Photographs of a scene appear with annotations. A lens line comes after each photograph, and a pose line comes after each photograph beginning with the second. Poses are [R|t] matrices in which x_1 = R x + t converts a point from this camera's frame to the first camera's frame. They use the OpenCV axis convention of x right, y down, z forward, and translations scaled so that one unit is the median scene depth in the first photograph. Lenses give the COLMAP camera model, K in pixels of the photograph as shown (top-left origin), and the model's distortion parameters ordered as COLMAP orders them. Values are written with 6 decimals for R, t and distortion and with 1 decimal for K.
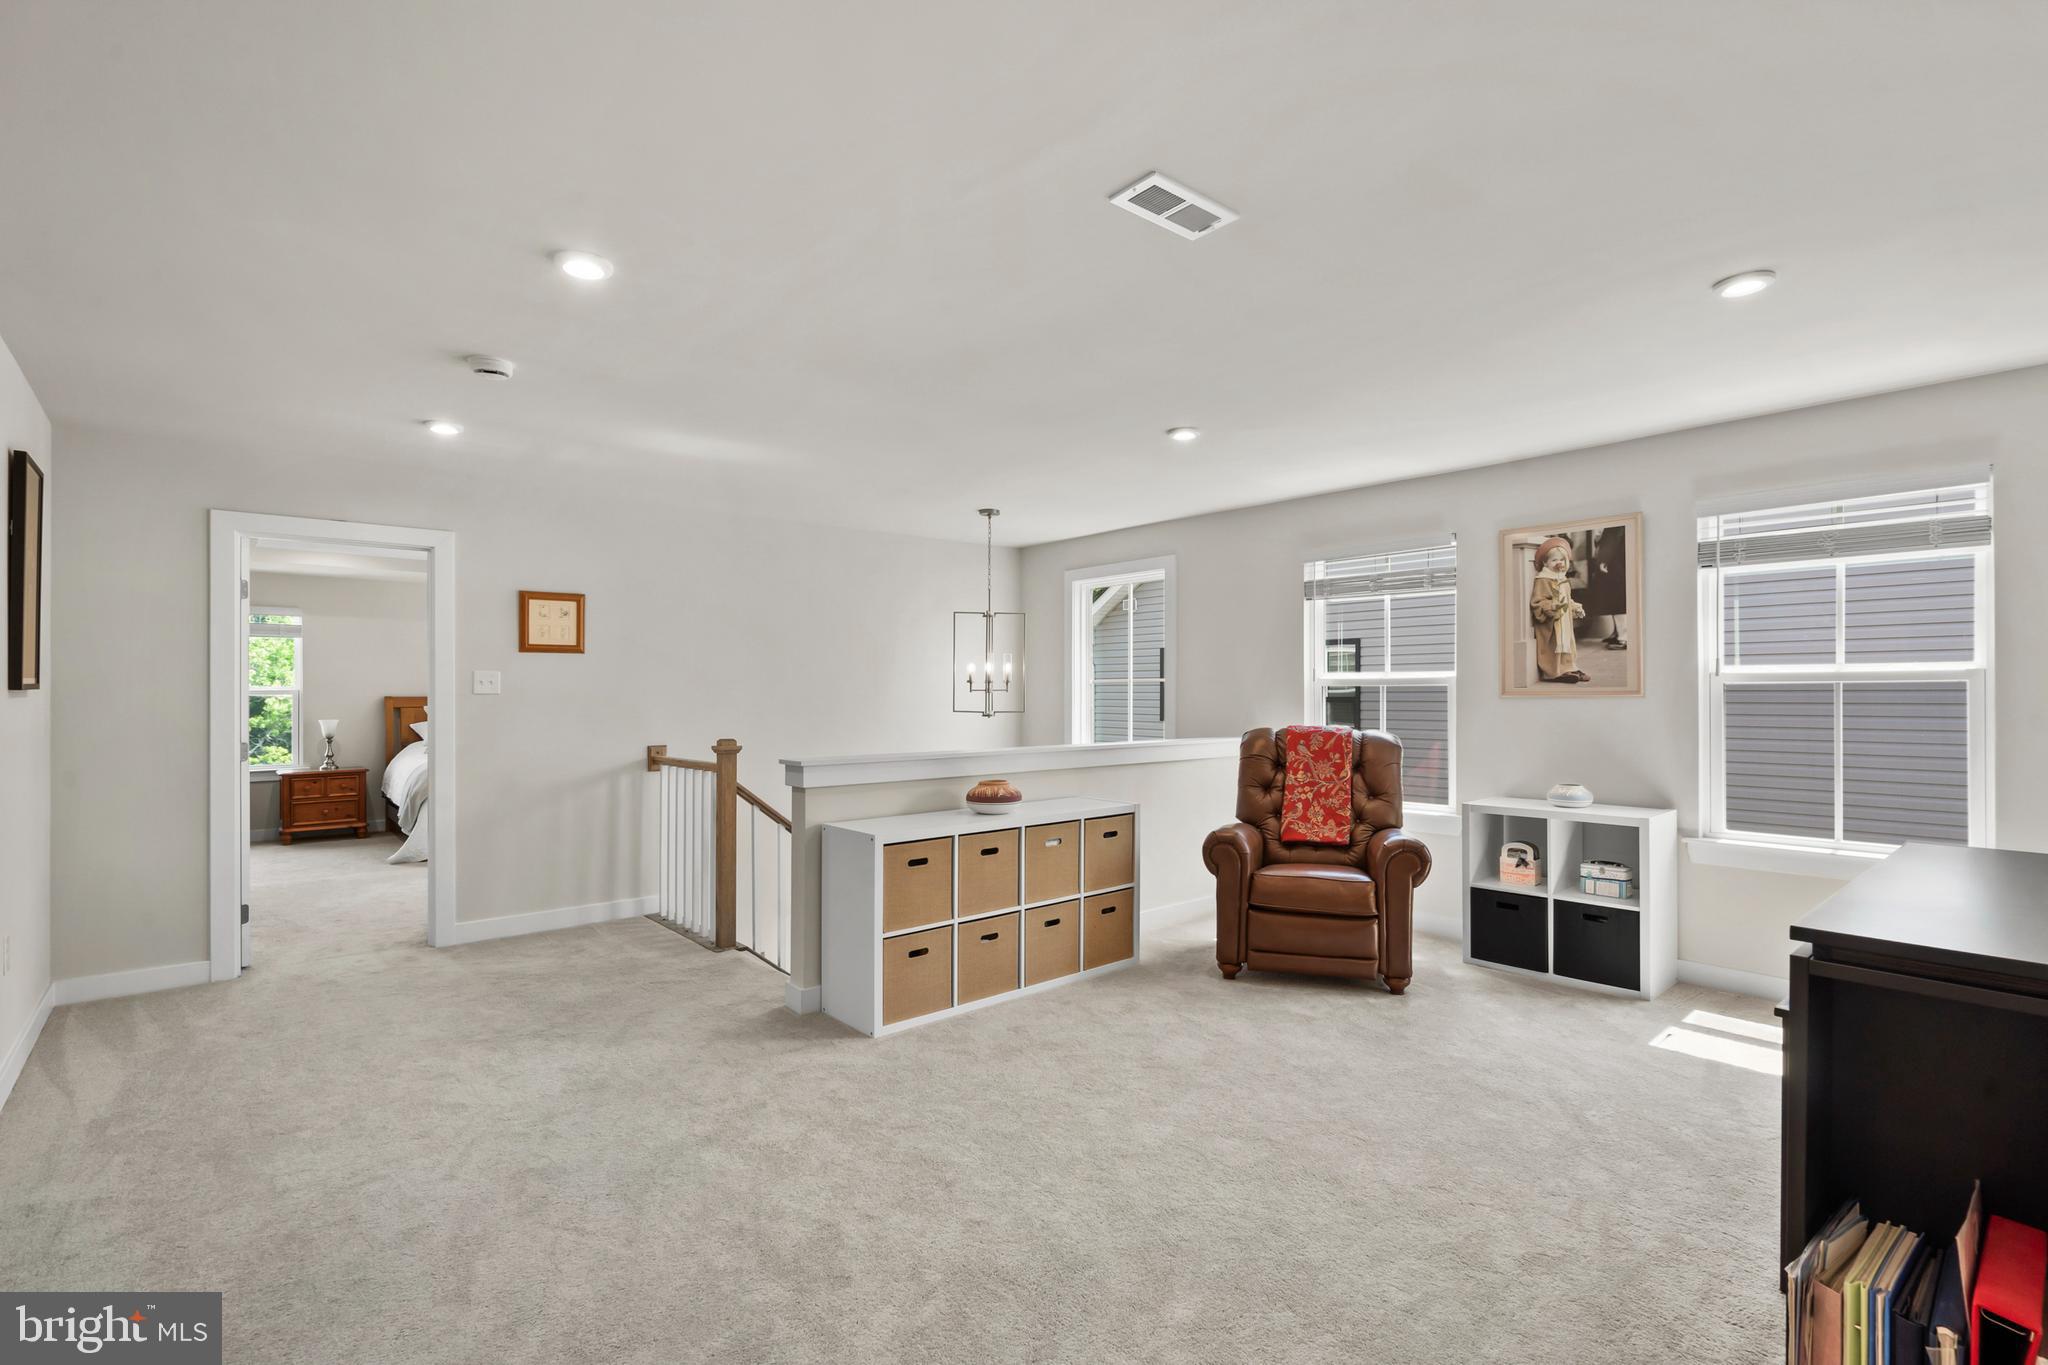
lens RADIAL K [[939.1, 0, 1033.8], [0, 939.1, 689.6], [0, 0, 1]] dist [-0.002054, -0.000037]
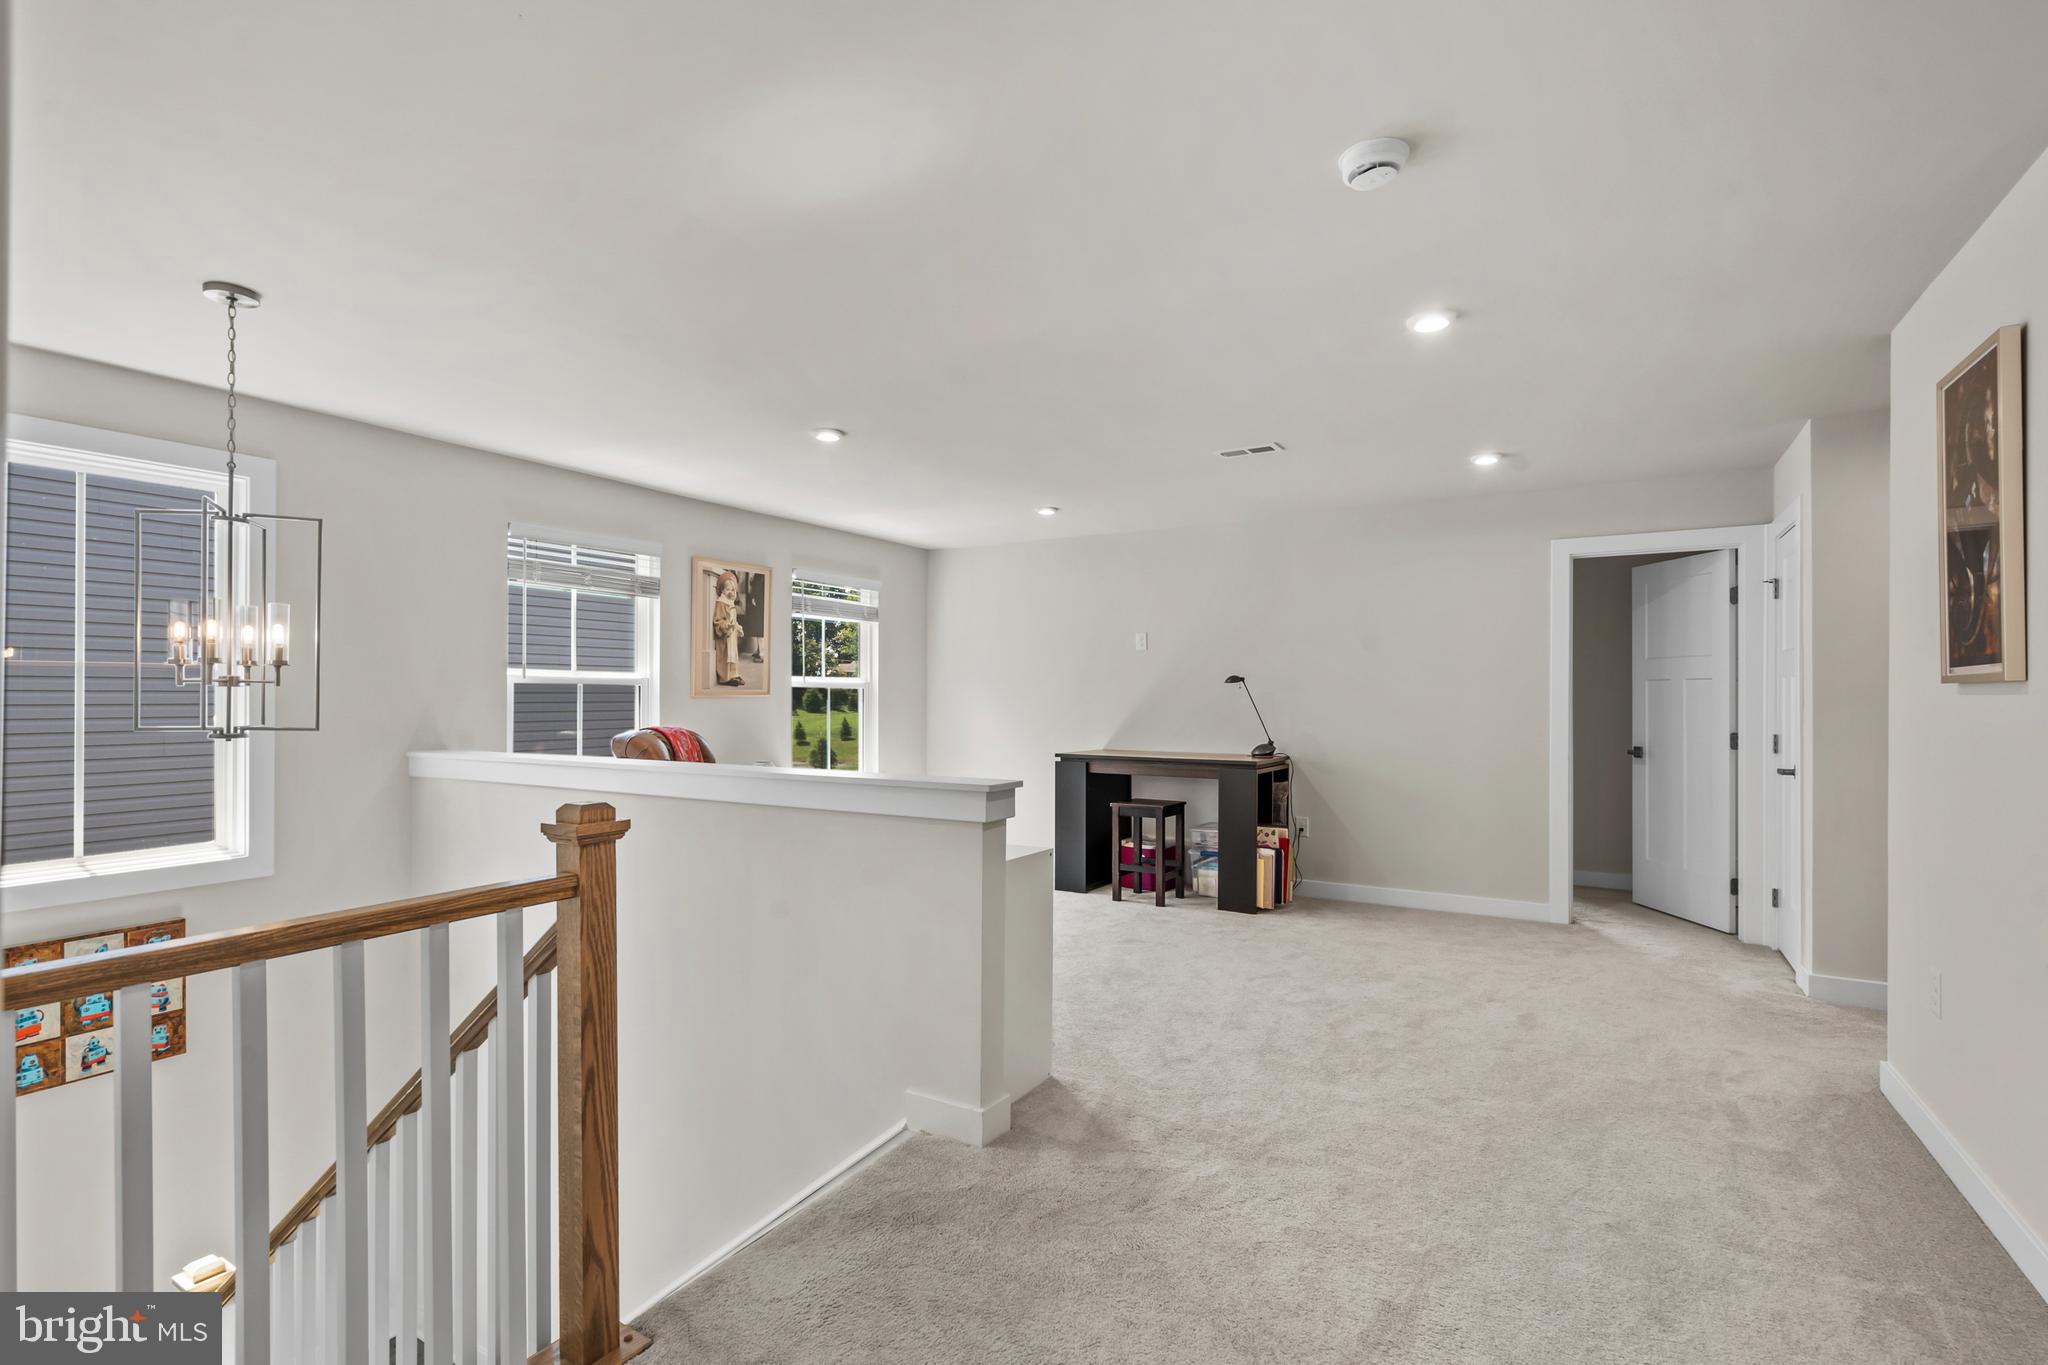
lens RADIAL K [[939.1, 0, 1027.1], [0, 939.1, 693.3], [0, 0, 1]] dist [-0.002054, -0.000037]
pose [[-0.312459, 0.005726, 0.949914, -0.784497], [-0.000076, 0.999982, -0.006053, 0.011048], [-0.949931, -0.001963, -0.312453, 1.010970]]
